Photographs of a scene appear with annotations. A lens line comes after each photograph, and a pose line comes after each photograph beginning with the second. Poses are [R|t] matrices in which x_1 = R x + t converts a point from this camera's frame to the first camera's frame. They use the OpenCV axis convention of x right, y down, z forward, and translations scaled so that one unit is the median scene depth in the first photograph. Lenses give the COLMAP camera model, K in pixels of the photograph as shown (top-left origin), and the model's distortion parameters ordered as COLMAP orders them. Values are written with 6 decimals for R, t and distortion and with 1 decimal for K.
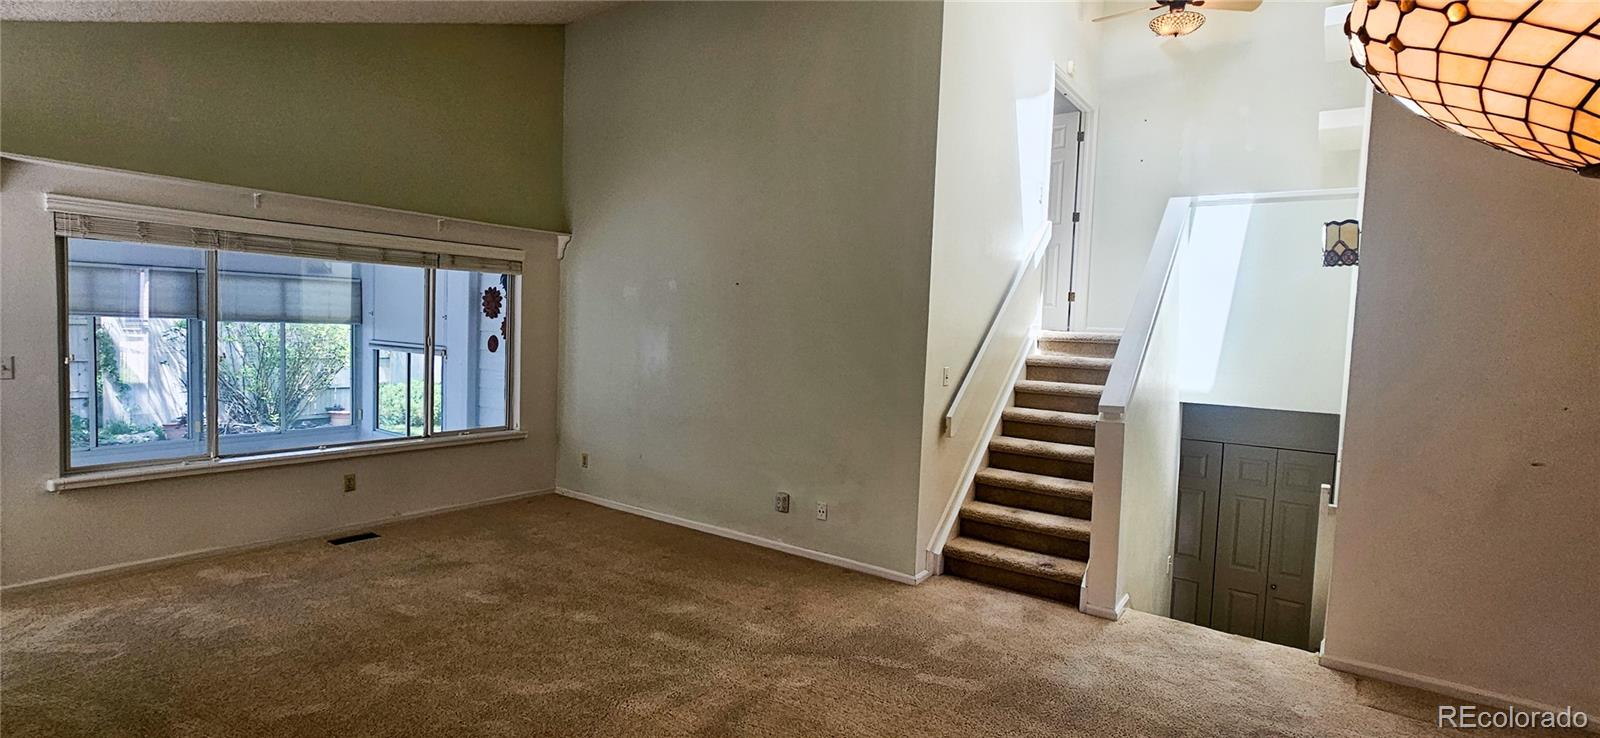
lens RADIAL K [[752.4, 0, 801.9], [0, 752.4, 367.7], [0, 0, 1]] dist [0.002853, -0.000755]
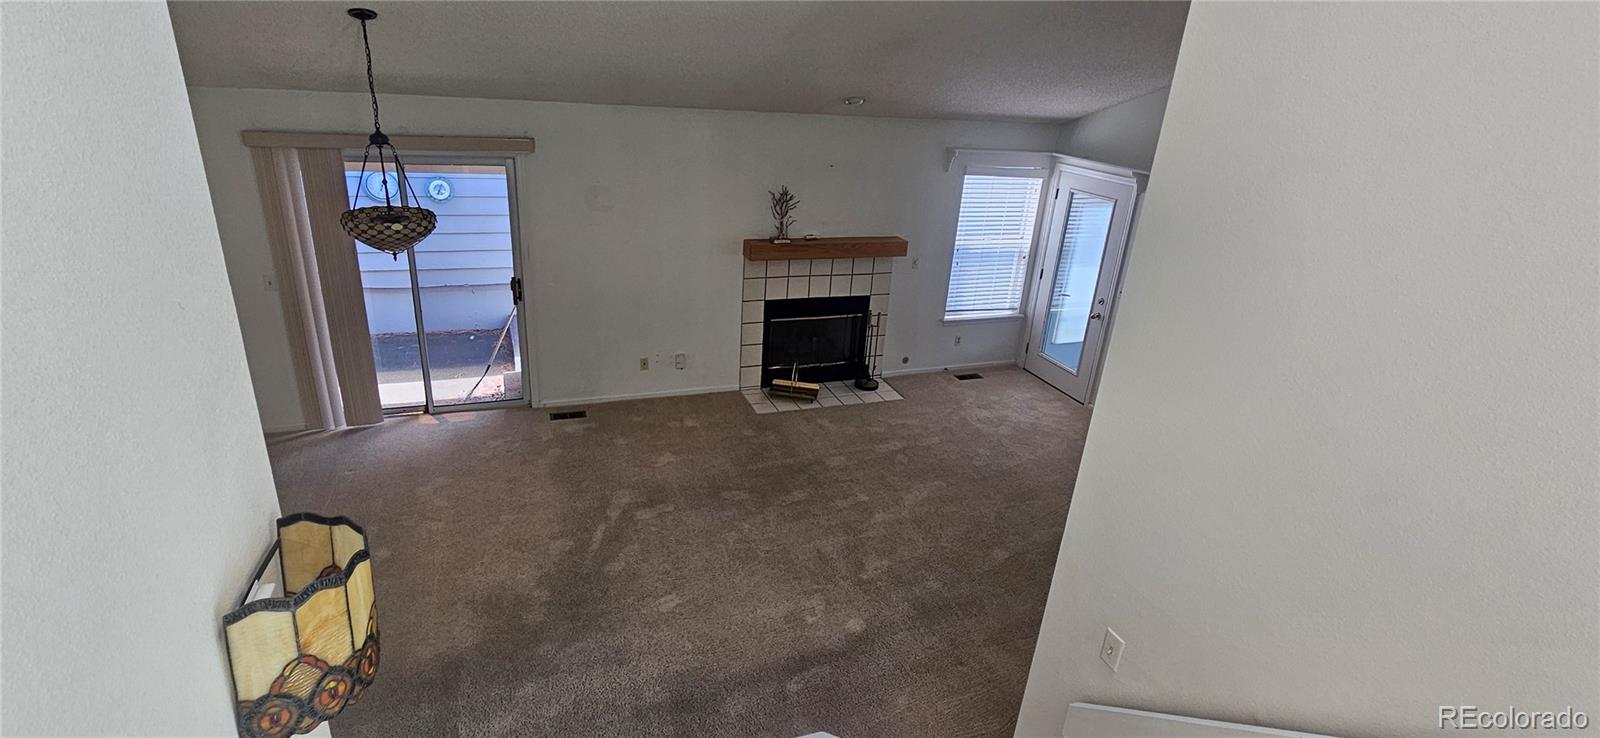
lens RADIAL K [[752.4, 0, 792.3], [0, 752.4, 371.7], [0, 0, 1]] dist [0.002853, -0.000755]
pose [[-0.550179, 0.243915, -0.798629, 0.722719], [-0.139208, 0.916214, 0.375729, -0.340078], [0.823361, 0.317894, -0.470127, 1.111244]]
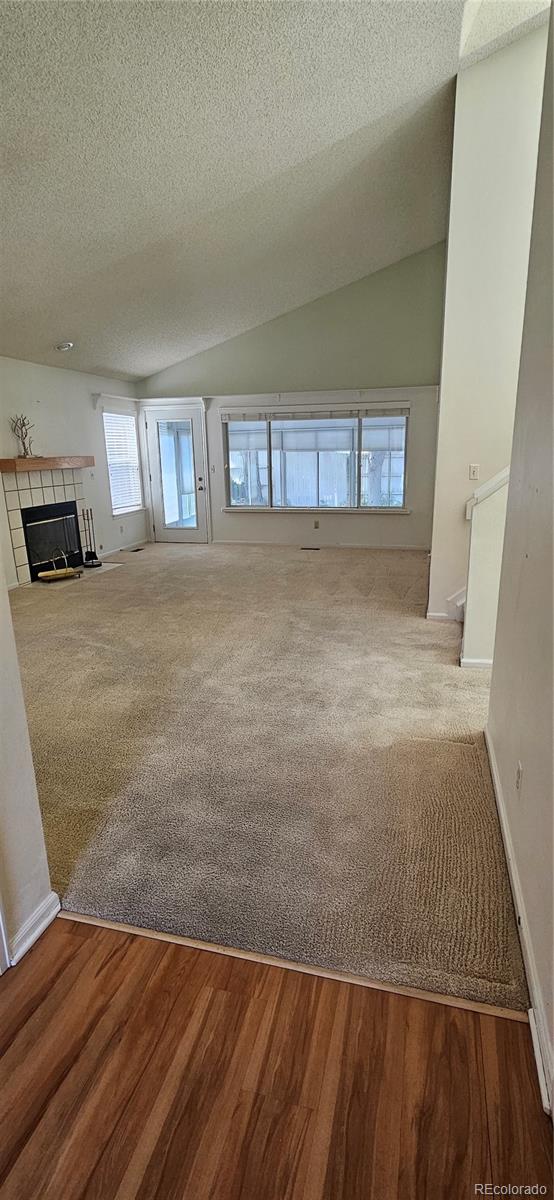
lens RADIAL K [[564.3, 0, 281.8], [0, 564.3, 597.5], [0, 0, 1]] dist [0.002853, -0.000755]
pose [[0.352833, 0.195138, -0.915112, 1.109494], [-0.023088, 0.979529, 0.199972, 0.040668], [0.935401, -0.049429, 0.350116, 0.384304]]
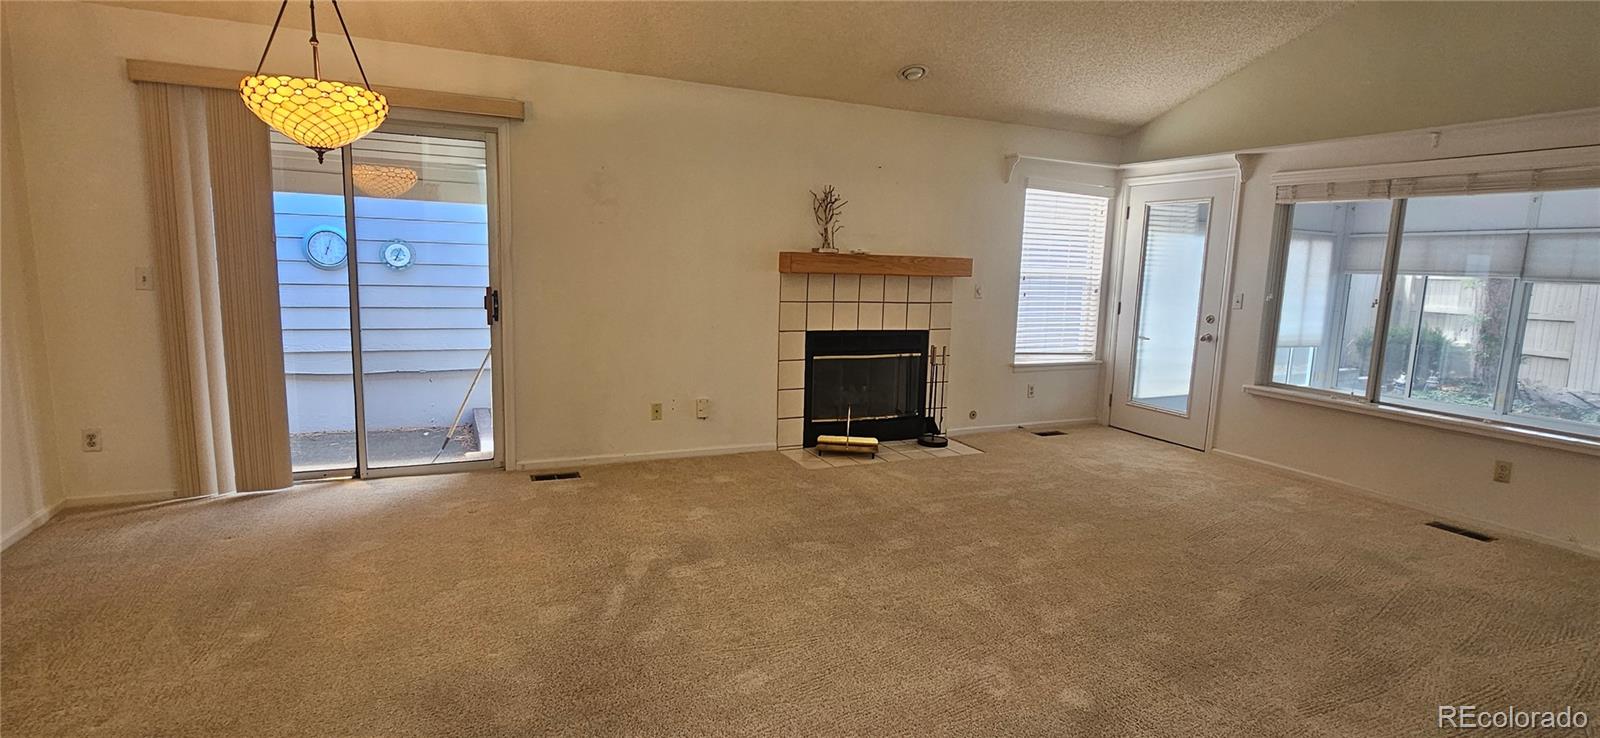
lens RADIAL K [[752.4, 0, 792.8], [0, 752.4, 370.0], [0, 0, 1]] dist [0.002853, -0.000755]
pose [[-0.500786, 0.068772, -0.862835, 0.559580], [-0.104704, 0.984705, 0.139256, 0.016337], [0.859215, 0.160080, -0.485926, 0.877271]]
